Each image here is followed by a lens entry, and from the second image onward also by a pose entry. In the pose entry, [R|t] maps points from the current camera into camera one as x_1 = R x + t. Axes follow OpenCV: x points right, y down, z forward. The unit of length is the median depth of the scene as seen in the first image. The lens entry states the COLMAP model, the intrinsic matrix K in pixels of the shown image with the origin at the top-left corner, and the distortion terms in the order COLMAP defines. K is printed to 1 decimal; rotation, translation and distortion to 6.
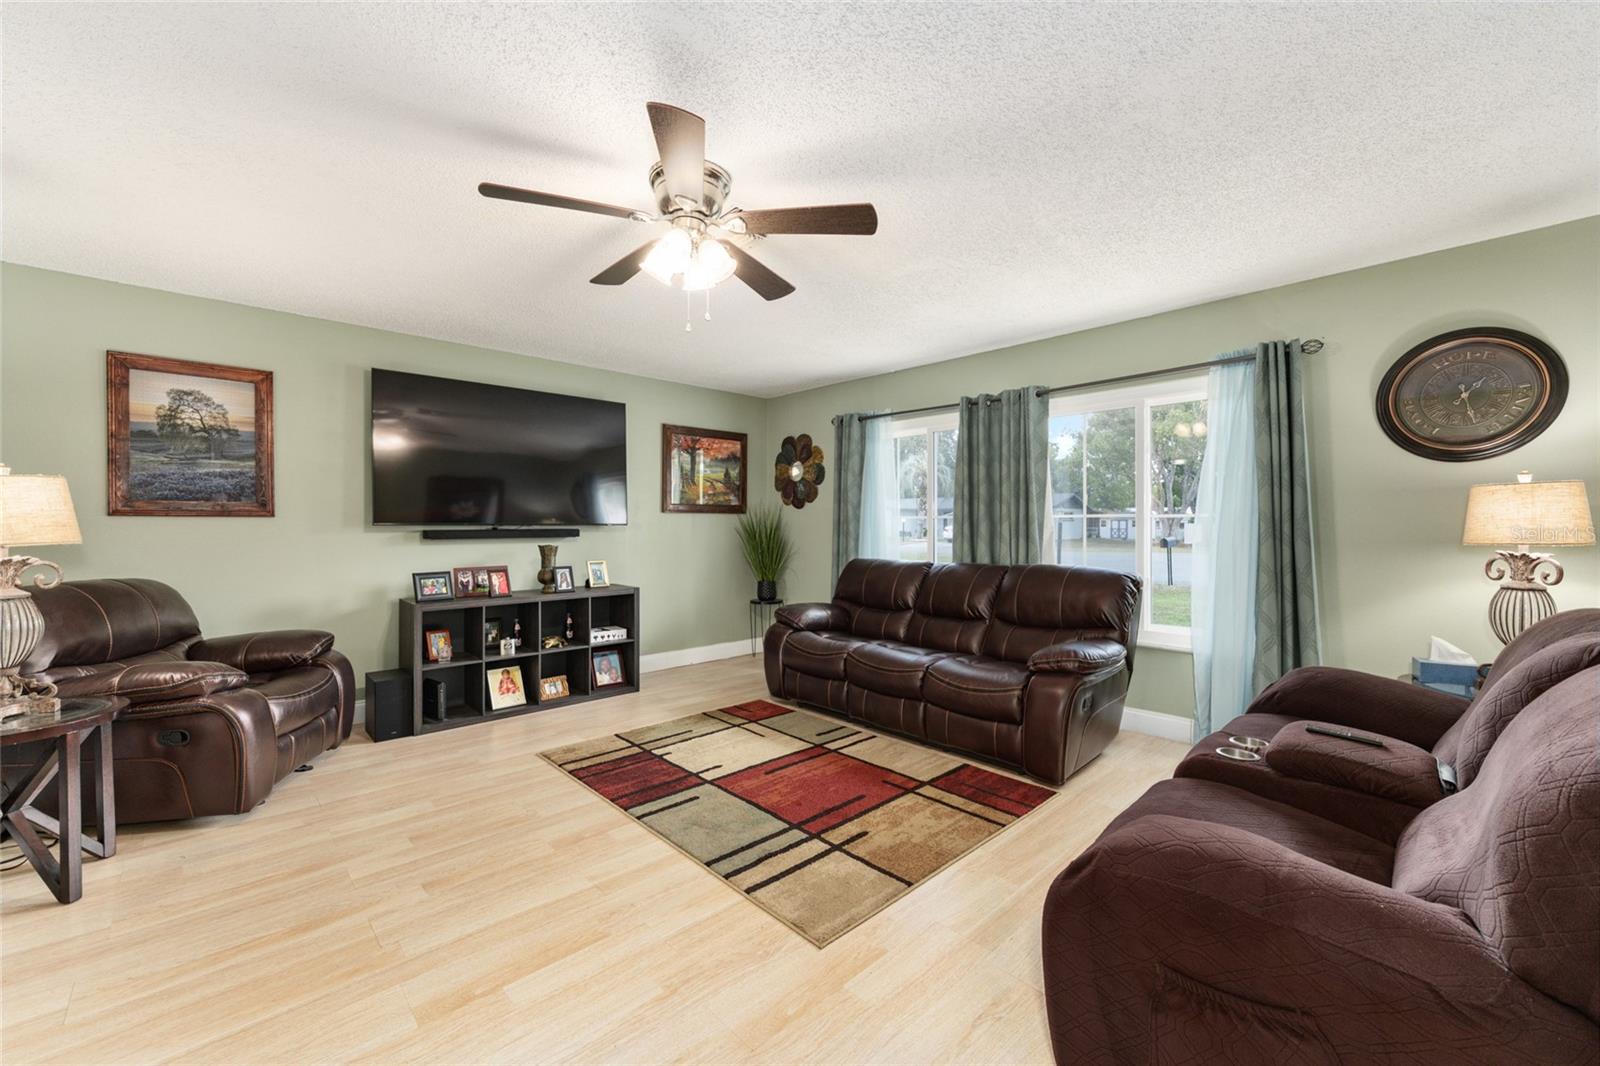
lens RADIAL K [[639.8, 0, 803.9], [0, 639.8, 528.8], [0, 0, 1]] dist [-0.003474, 0.001862]
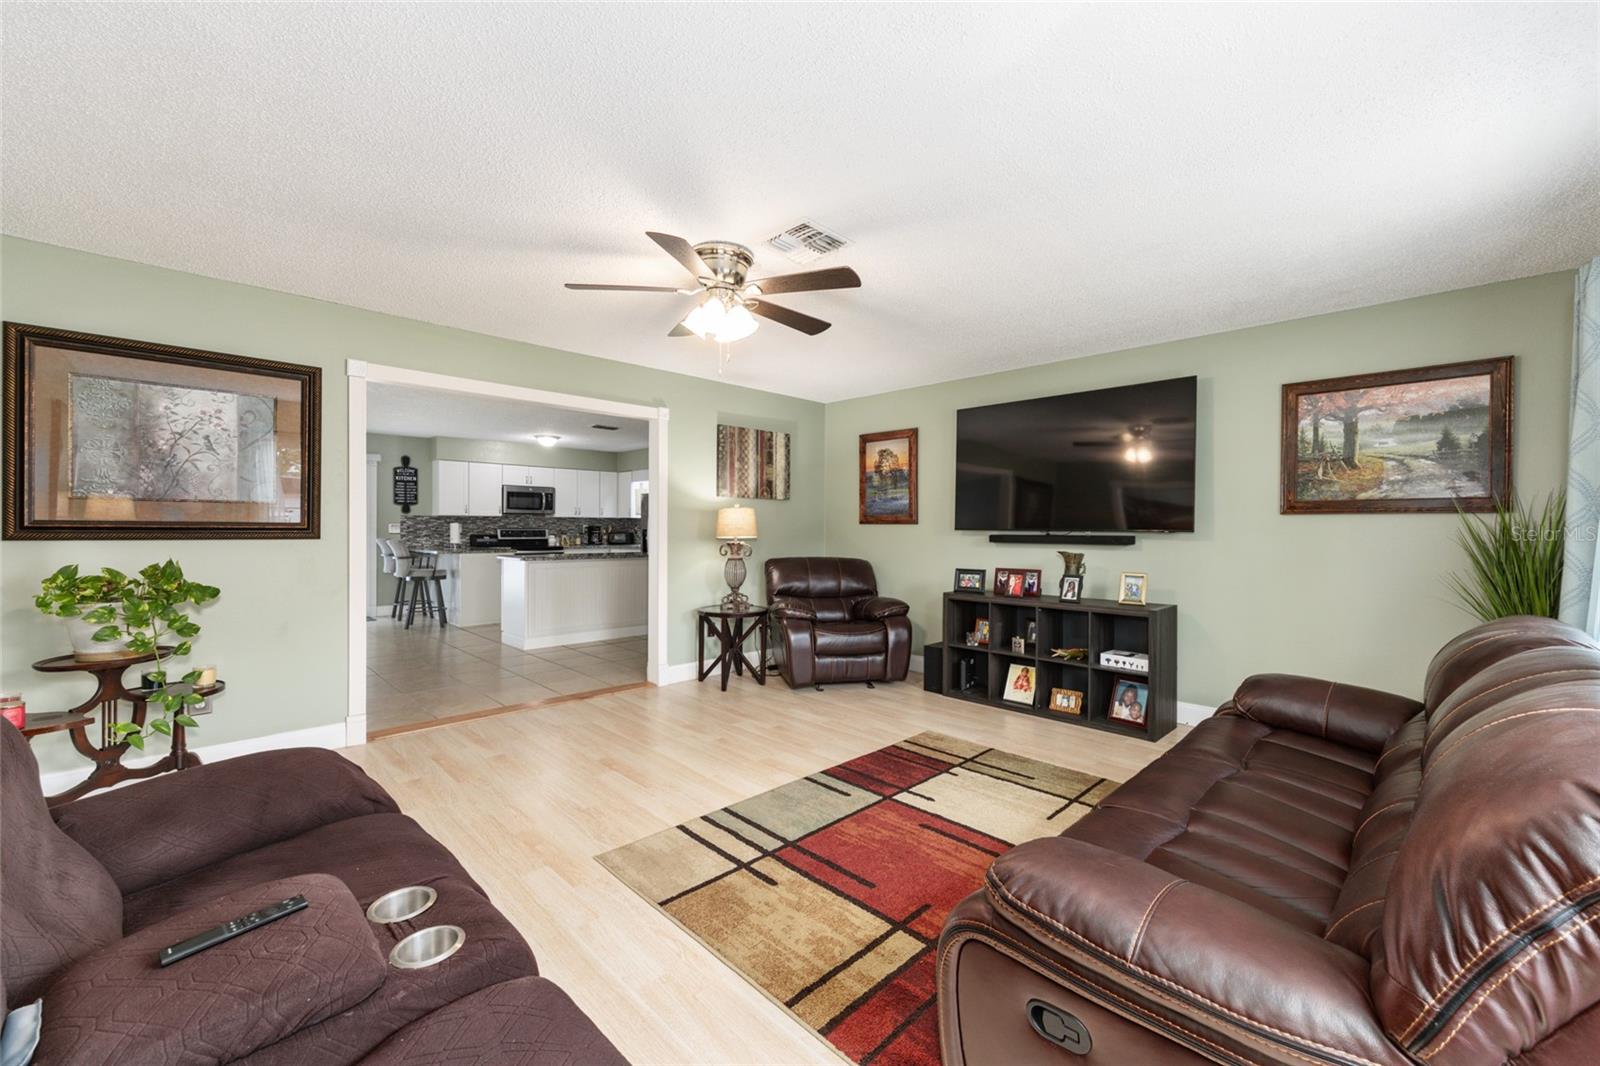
lens RADIAL K [[639.8, 0, 804.3], [0, 639.8, 527.9], [0, 0, 1]] dist [-0.003474, 0.001862]
pose [[0.019303, 0.001505, -0.999813, 0.742813], [-0.012198, 0.999925, 0.001270, -0.009272], [0.999739, 0.012171, 0.019320, 0.780299]]
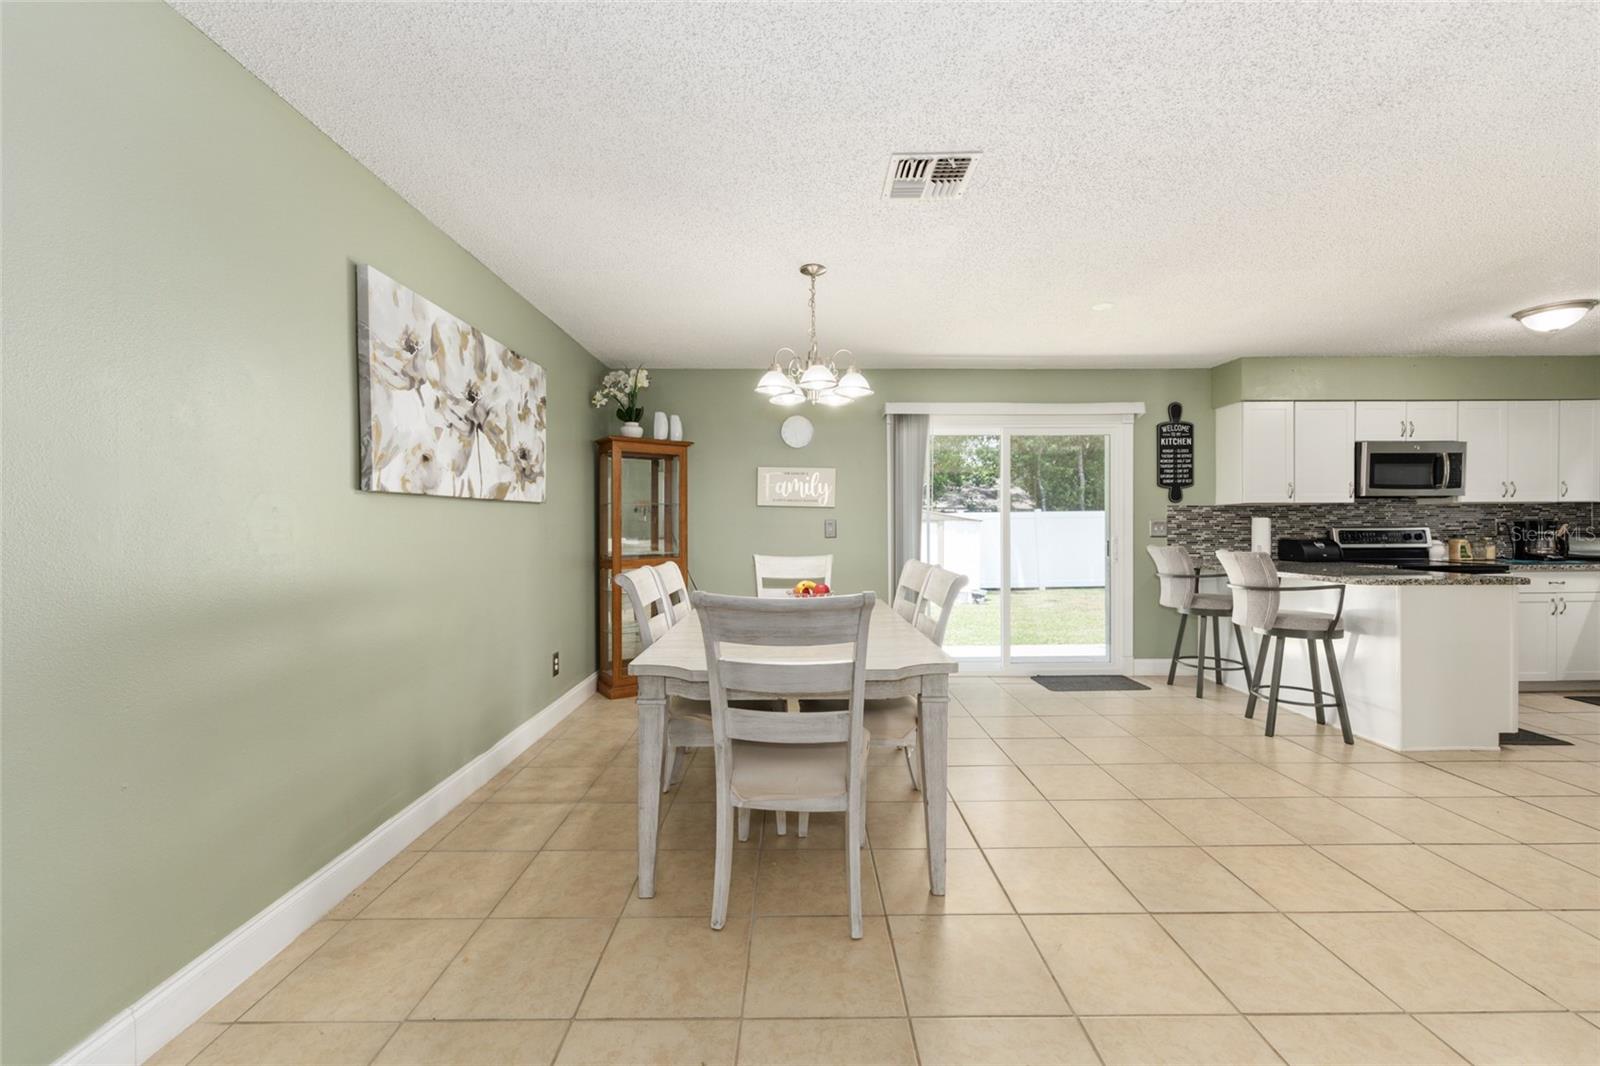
lens RADIAL K [[639.8, 0, 806.8], [0, 639.8, 527.7], [0, 0, 1]] dist [-0.003474, 0.001862]
pose [[-0.684723, 0.004651, -0.728788, -0.213089], [-0.001184, 0.999971, 0.007493, 0.005442], [0.728802, 0.005994, -0.684698, -0.416299]]
